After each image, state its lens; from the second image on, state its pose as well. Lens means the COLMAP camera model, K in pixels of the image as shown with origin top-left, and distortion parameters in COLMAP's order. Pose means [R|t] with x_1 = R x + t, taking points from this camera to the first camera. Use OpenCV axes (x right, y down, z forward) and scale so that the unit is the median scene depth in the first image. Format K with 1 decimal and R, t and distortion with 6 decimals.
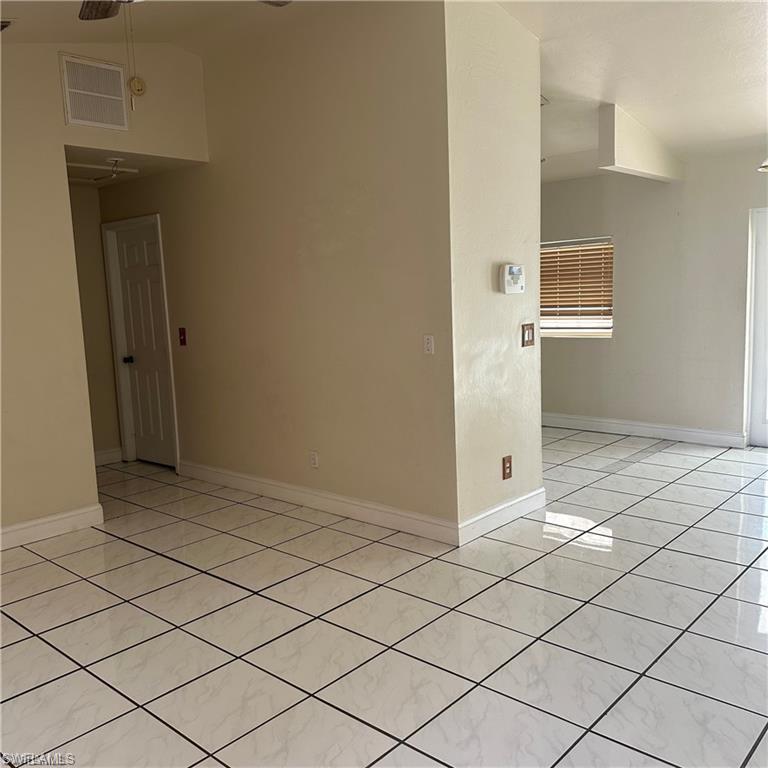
lens RADIAL K [[713.5, 0, 384.9], [0, 713.5, 392.2], [0, 0, 1]] dist [0.149656, -0.301310]
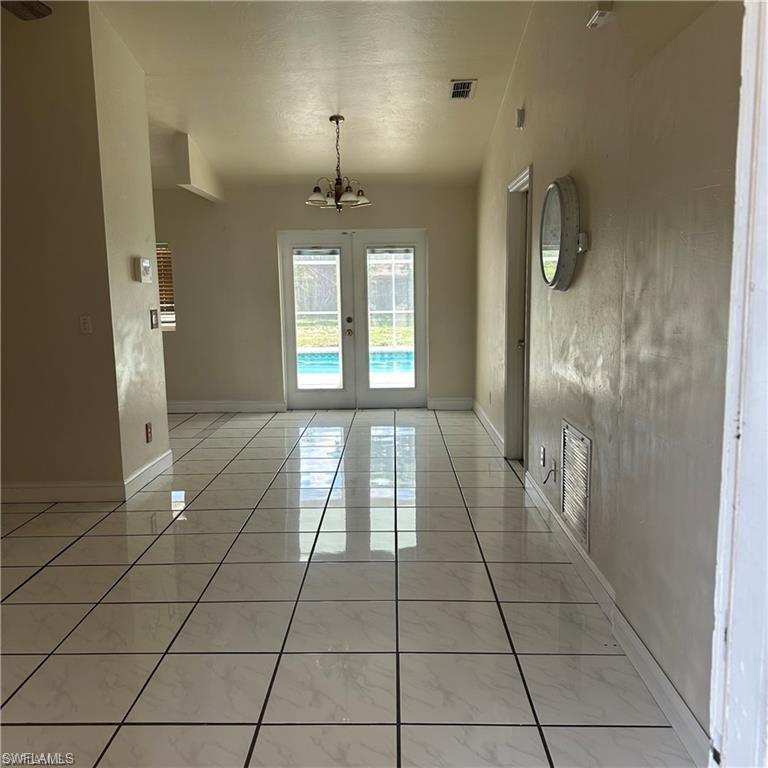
lens RADIAL K [[713.5, 0, 384.9], [0, 713.5, 392.2], [0, 0, 1]] dist [0.149656, -0.301310]
pose [[0.745839, -0.065088, 0.662939, -0.303536], [0.078294, 0.996882, 0.009790, 0.055840], [-0.661509, 0.044603, 0.748610, -0.128746]]
